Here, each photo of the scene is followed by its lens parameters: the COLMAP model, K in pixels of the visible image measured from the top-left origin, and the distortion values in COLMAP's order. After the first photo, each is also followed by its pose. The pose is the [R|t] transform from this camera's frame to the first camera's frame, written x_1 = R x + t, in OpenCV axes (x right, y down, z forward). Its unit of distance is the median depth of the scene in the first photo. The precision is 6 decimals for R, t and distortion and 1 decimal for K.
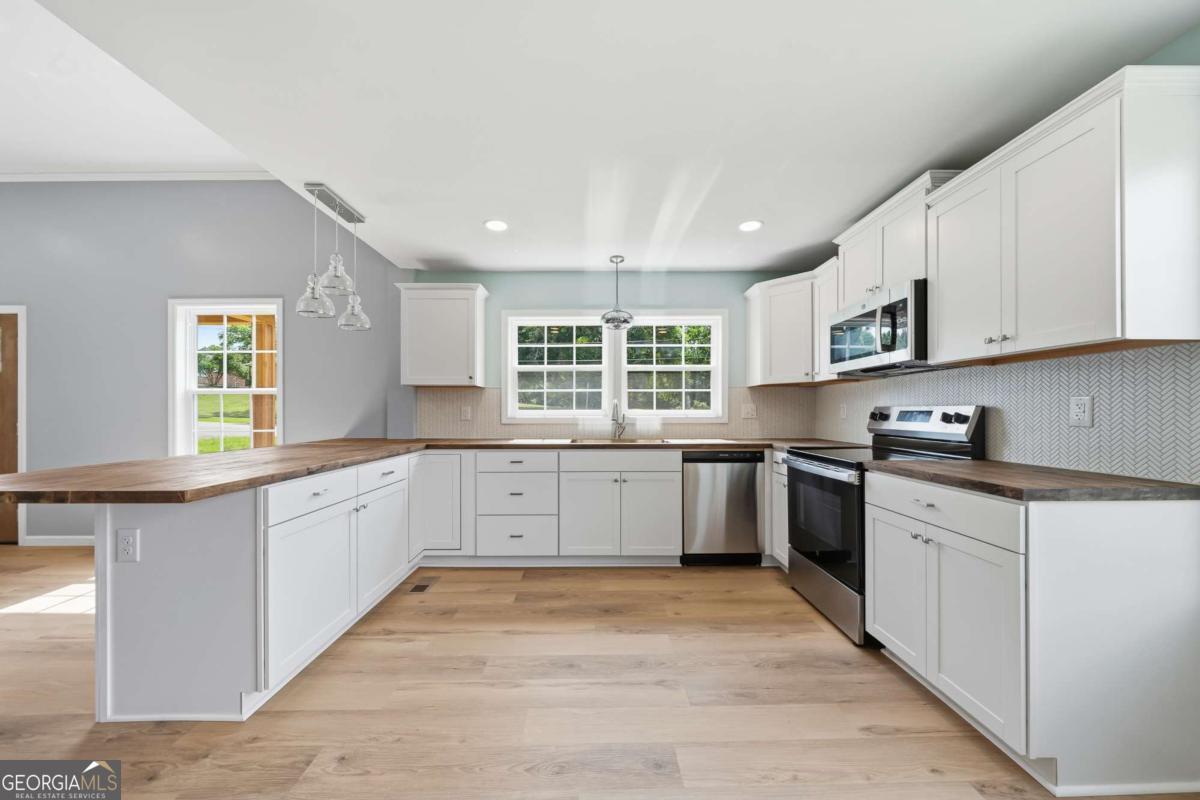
lens RADIAL K [[419.8, 0, 596.2], [0, 419.8, 411.1], [0, 0, 1]] dist [-0.005216, -0.000013]
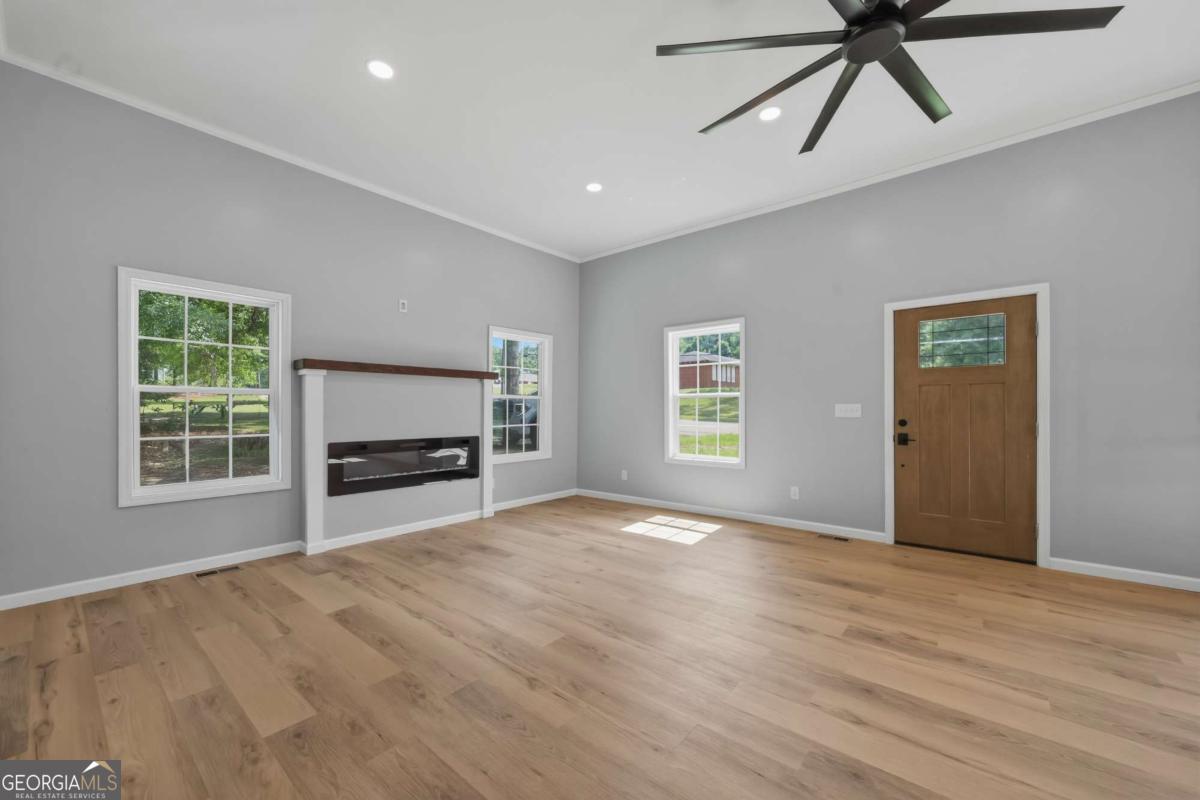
lens RADIAL K [[471.8, 0, 601.5], [0, 471.8, 410.1], [0, 0, 1]] dist [0.001107, 0.000108]
pose [[0.759107, 0.000522, -0.650966, -1.641091], [0.002249, 0.999992, 0.003425, -0.002027], [0.650962, -0.004064, 0.759099, -0.364841]]
